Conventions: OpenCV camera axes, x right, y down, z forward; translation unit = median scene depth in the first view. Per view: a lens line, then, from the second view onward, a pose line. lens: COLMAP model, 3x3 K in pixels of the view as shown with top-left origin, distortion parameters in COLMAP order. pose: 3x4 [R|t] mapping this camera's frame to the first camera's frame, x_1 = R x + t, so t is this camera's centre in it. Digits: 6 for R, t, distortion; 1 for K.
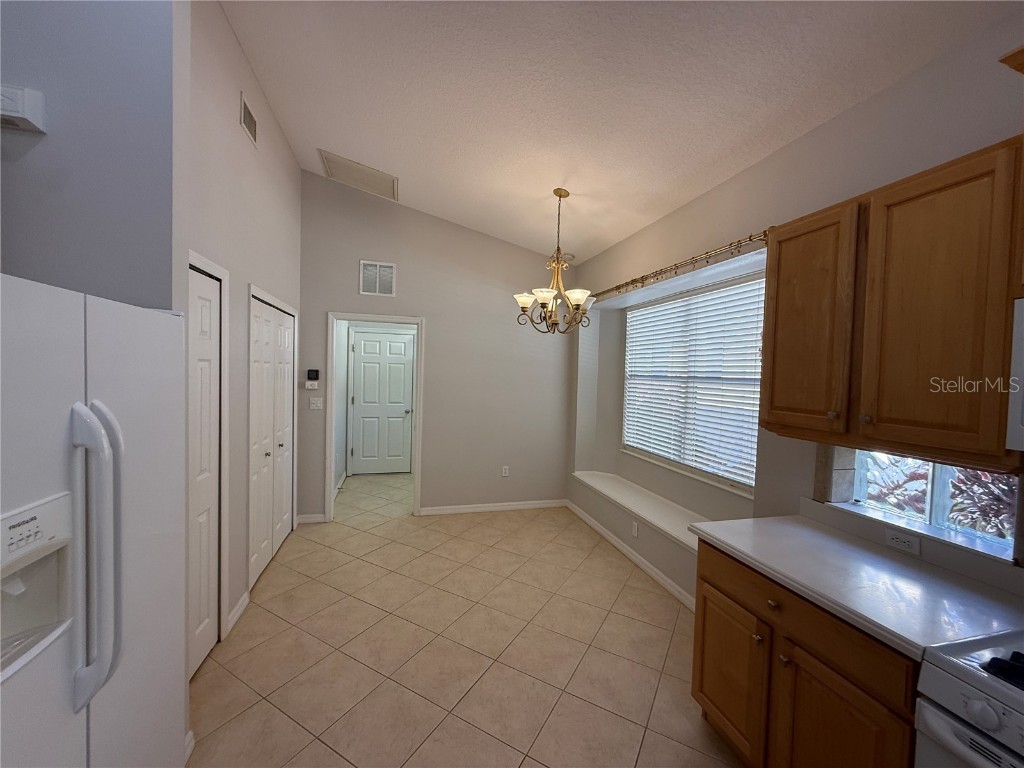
lens RADIAL K [[407.9, 0, 510.6], [0, 407.9, 384.4], [0, 0, 1]] dist [-0.000447, 0.000319]
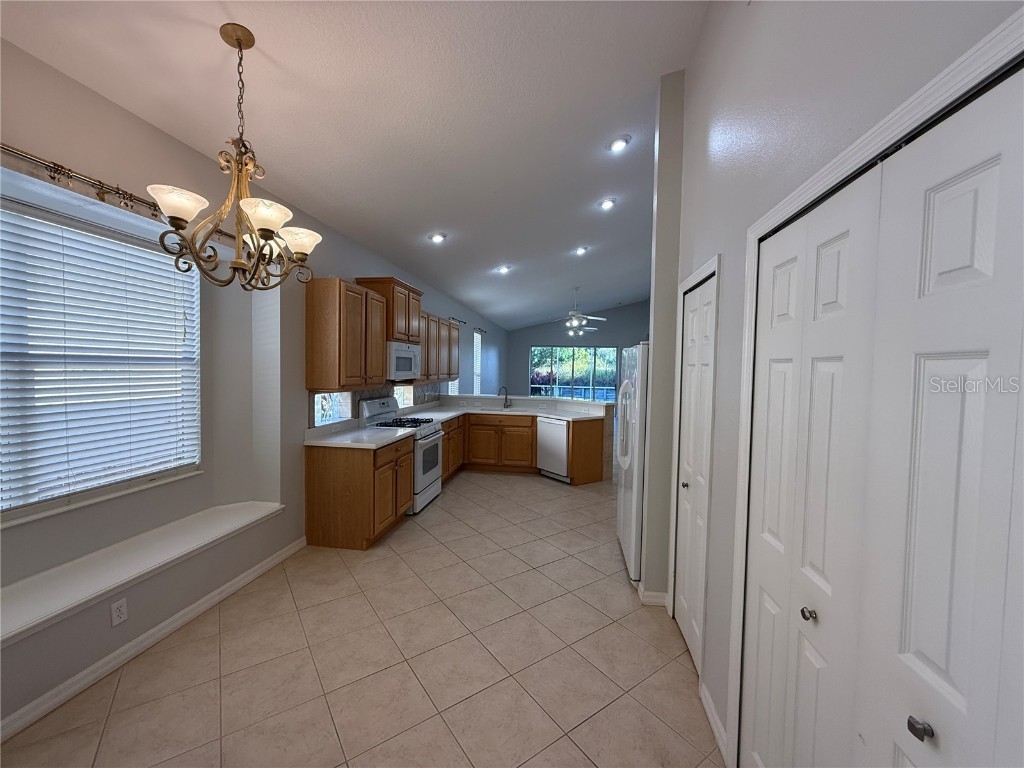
lens RADIAL K [[407.9, 0, 510.6], [0, 407.9, 384.4], [0, 0, 1]] dist [-0.000447, 0.000319]
pose [[-0.909935, -0.063884, 0.409801, -0.549525], [-0.033301, 0.996129, 0.081346, -0.057468], [-0.413412, 0.060372, -0.908540, 1.596076]]
